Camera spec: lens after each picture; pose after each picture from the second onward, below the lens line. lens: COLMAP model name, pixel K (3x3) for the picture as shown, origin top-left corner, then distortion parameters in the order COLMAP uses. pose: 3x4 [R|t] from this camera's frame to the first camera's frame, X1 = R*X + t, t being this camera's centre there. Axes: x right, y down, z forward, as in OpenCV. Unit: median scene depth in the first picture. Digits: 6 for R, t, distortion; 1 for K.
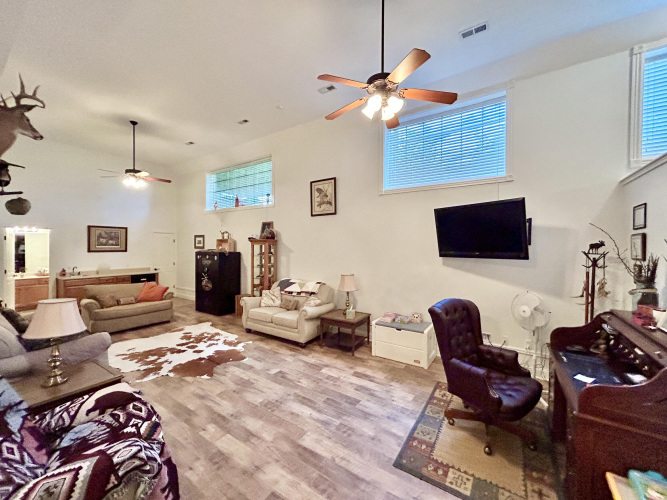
lens RADIAL K [[266.7, 0, 330.4], [0, 266.7, 249.9], [0, 0, 1]] dist [0.001162, 0.000050]
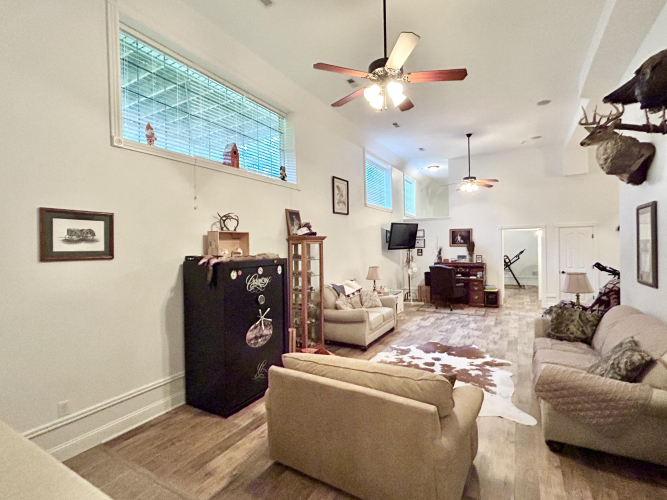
lens RADIAL K [[312.6, 0, 333.5], [0, 312.6, 250.0], [0, 0, 1]] dist [-0.001773, -0.000204]
pose [[-0.053838, -0.023944, 0.998263, -1.467547], [0.026290, 0.999332, 0.025387, -0.030455], [-0.998204, 0.027611, -0.053173, 1.333781]]
